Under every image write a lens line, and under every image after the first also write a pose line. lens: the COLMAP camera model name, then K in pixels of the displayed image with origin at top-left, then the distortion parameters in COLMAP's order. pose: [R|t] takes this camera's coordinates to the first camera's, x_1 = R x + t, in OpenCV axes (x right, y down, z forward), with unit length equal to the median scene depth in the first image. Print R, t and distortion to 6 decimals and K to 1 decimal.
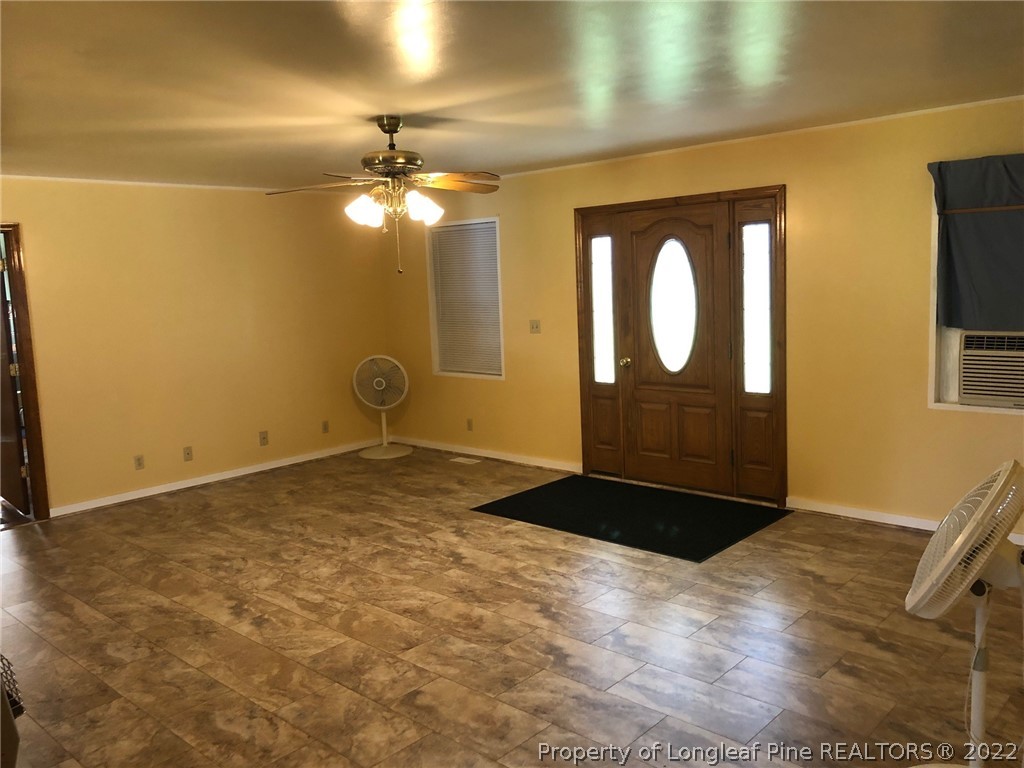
lens RADIAL K [[841.7, 0, 519.8], [0, 841.7, 382.7], [0, 0, 1]] dist [0.042739, -0.037929]
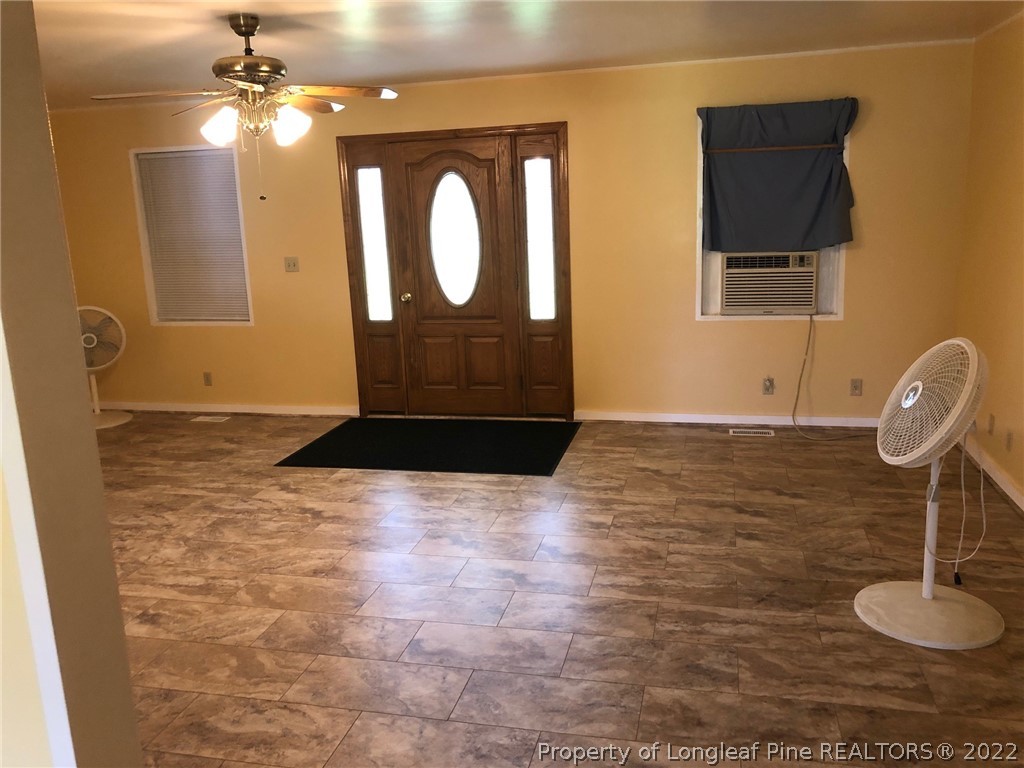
lens RADIAL K [[841.7, 0, 508.1], [0, 841.7, 381.3], [0, 0, 1]] dist [0.042739, -0.037929]
pose [[0.879182, -0.095557, 0.466805, -0.305851], [0.066495, 0.994703, 0.078383, 0.004785], [-0.471823, -0.037872, 0.880880, 0.084366]]
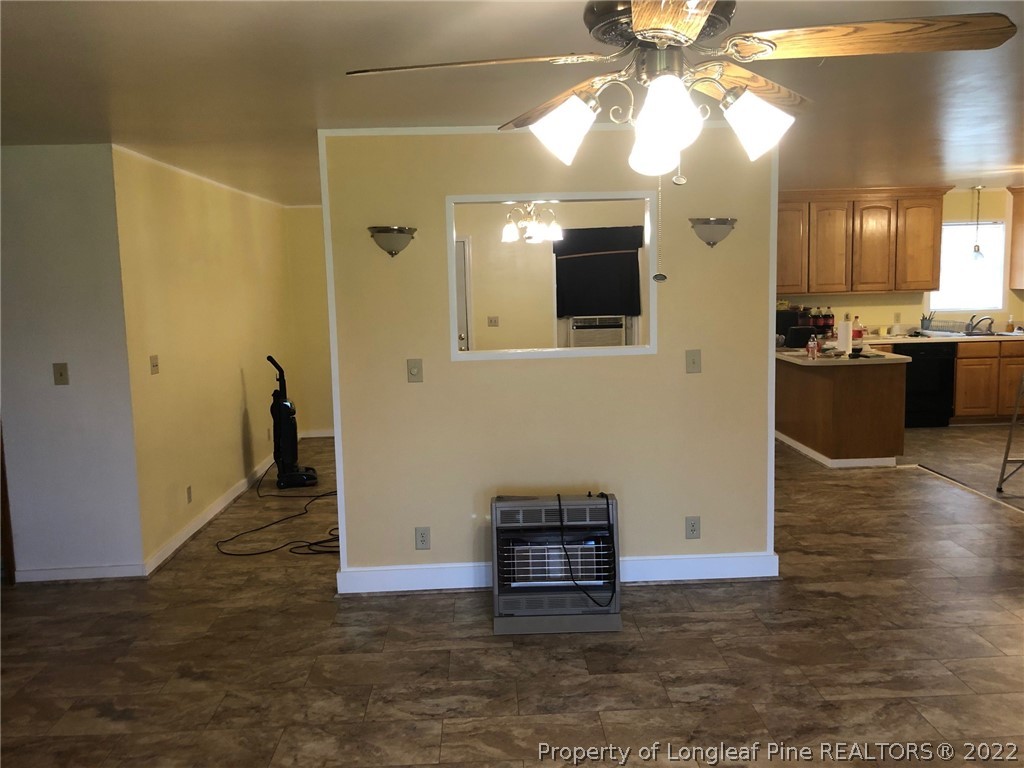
lens RADIAL K [[841.7, 0, 513.5], [0, 841.7, 385.5], [0, 0, 1]] dist [0.042739, -0.037929]
pose [[-0.708670, 0.150240, -0.689358, 0.183565], [-0.034904, 0.968403, 0.246937, -0.159729], [0.704676, 0.199058, -0.681034, 1.098790]]
